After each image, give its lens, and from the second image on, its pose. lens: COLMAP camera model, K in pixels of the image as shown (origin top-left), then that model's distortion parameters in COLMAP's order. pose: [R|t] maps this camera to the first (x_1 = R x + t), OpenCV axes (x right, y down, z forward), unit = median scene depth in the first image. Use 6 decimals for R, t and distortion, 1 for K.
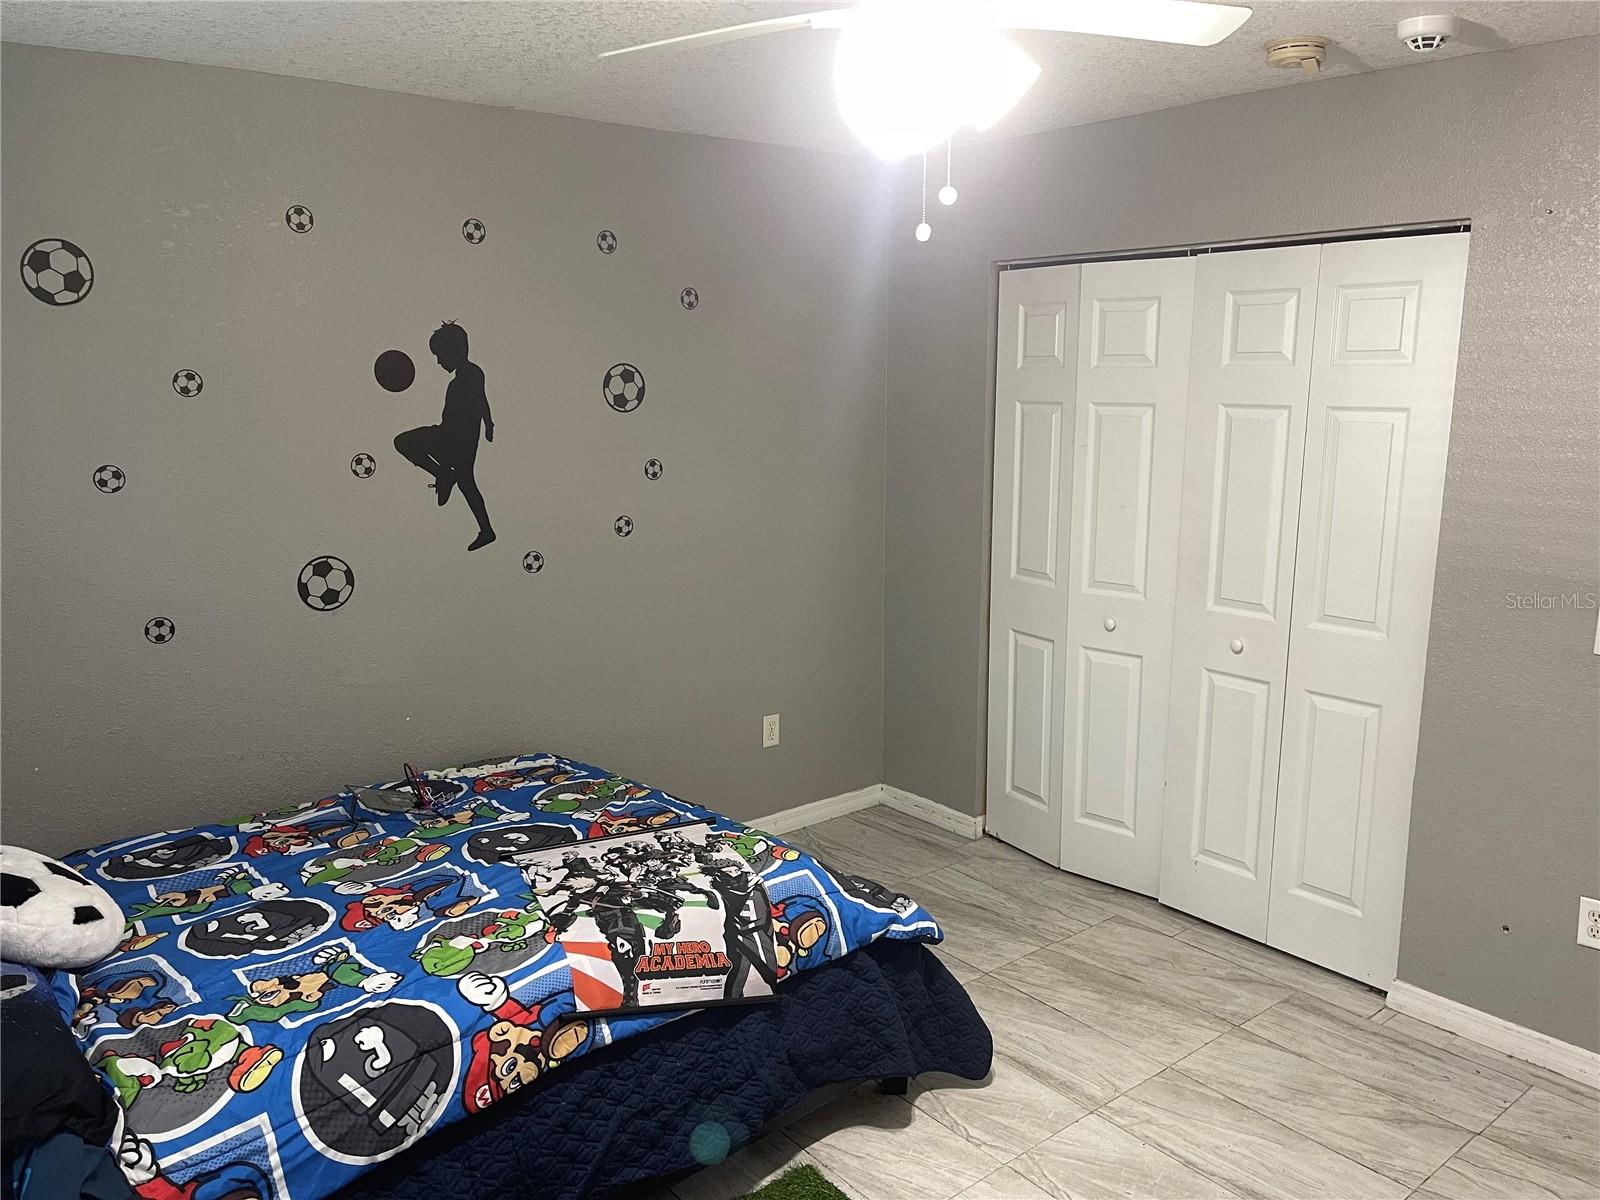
lens RADIAL K [[1216.5, 0, 799.3], [0, 1216.5, 608.2], [0, 0, 1]] dist [0.056195, -0.089612]
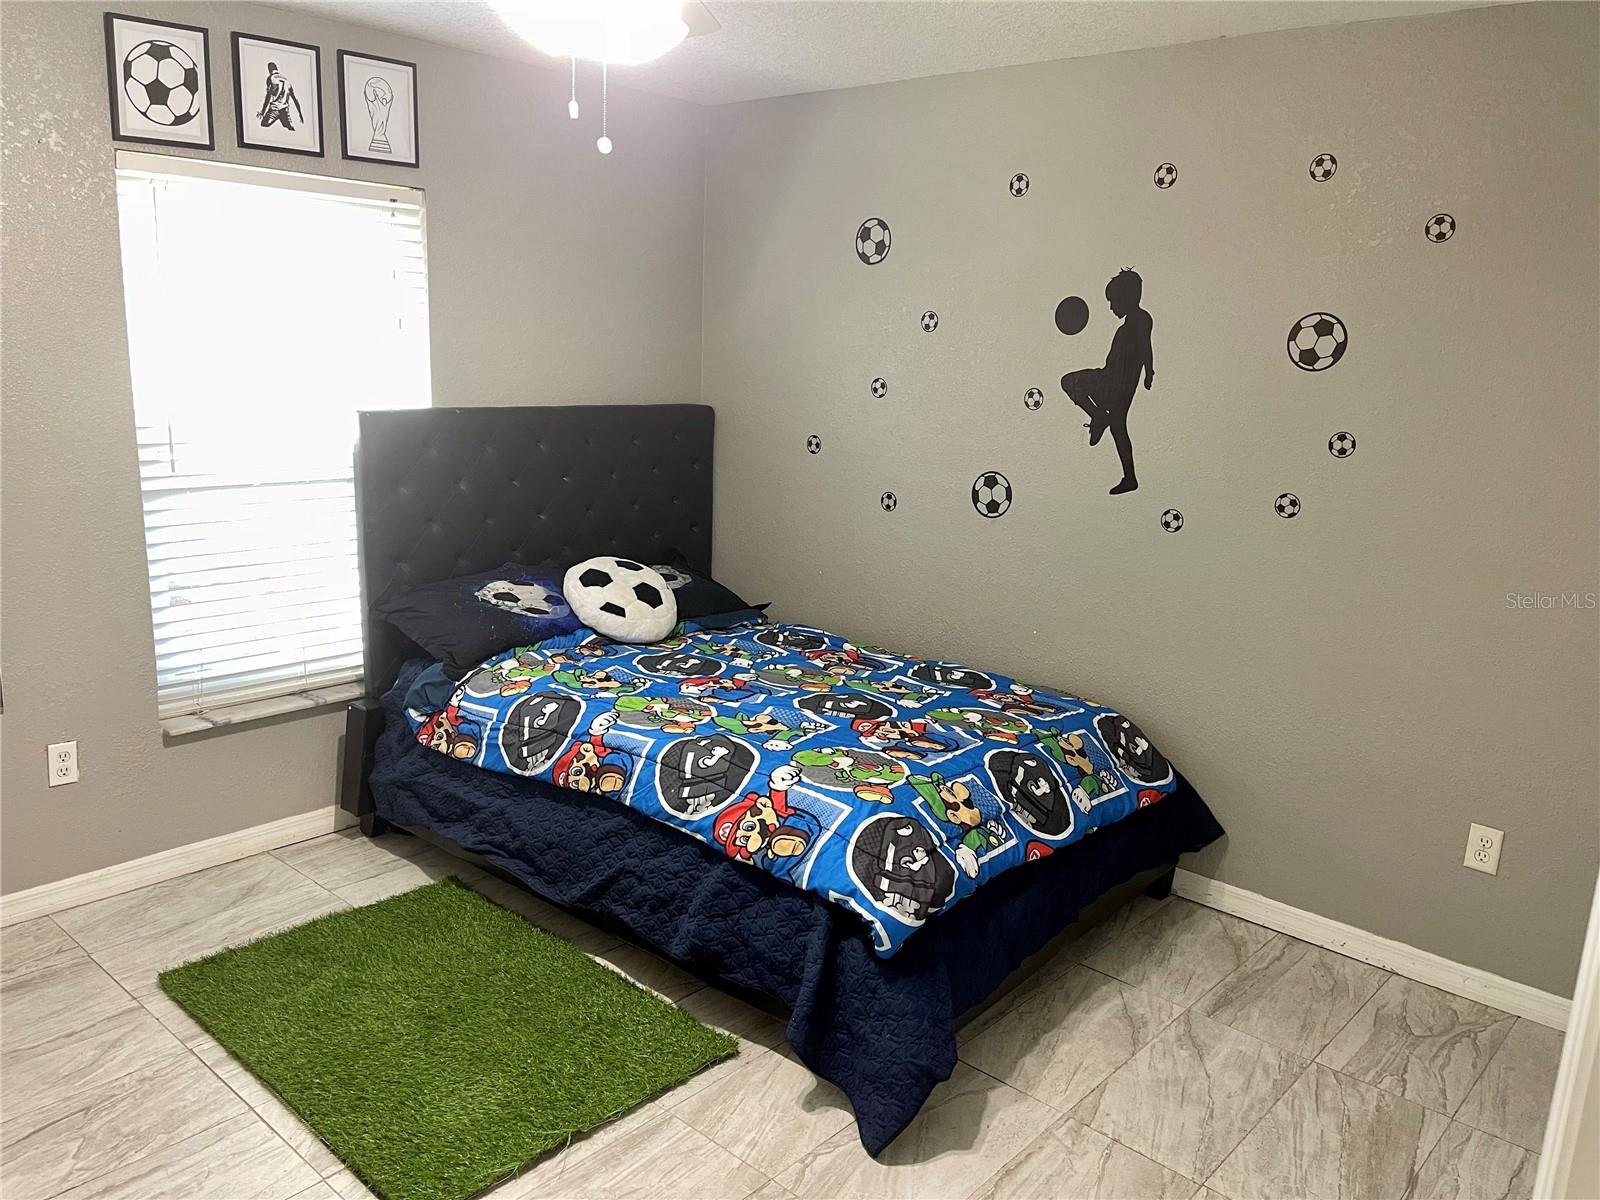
lens RADIAL K [[1215.0, 0, 805.6], [0, 1215.0, 602.7], [0, 0, 1]] dist [0.064538, -0.100268]
pose [[0.148965, 0.219046, -0.964276, 0.821018], [-0.237099, 0.954622, 0.180225, -0.098616], [0.959996, 0.201782, 0.194141, 0.675776]]
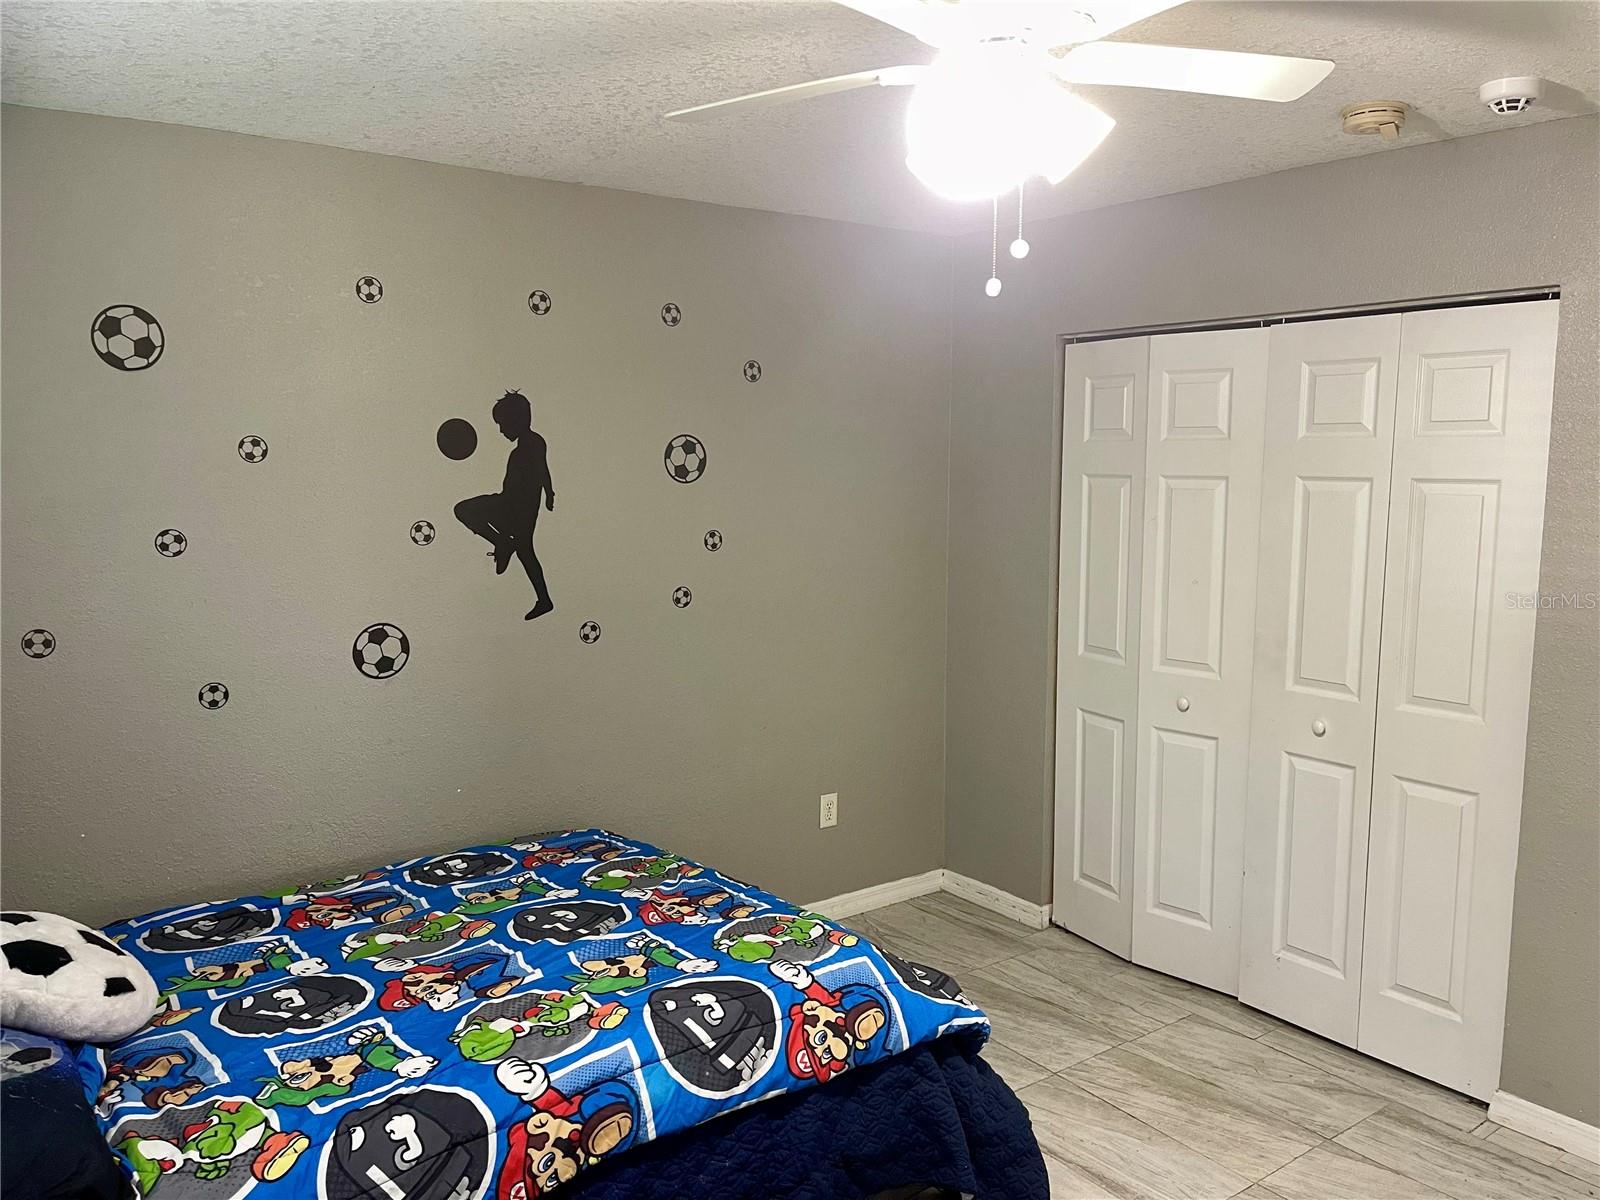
lens RADIAL K [[1215.0, 0, 805.6], [0, 1215.0, 602.7], [0, 0, 1]] dist [0.064538, -0.100268]
pose [[0.999005, 0.009903, -0.043479, -0.001575], [-0.013015, 0.997327, -0.071893, 0.008377], [0.042650, 0.072388, 0.996464, 0.029475]]
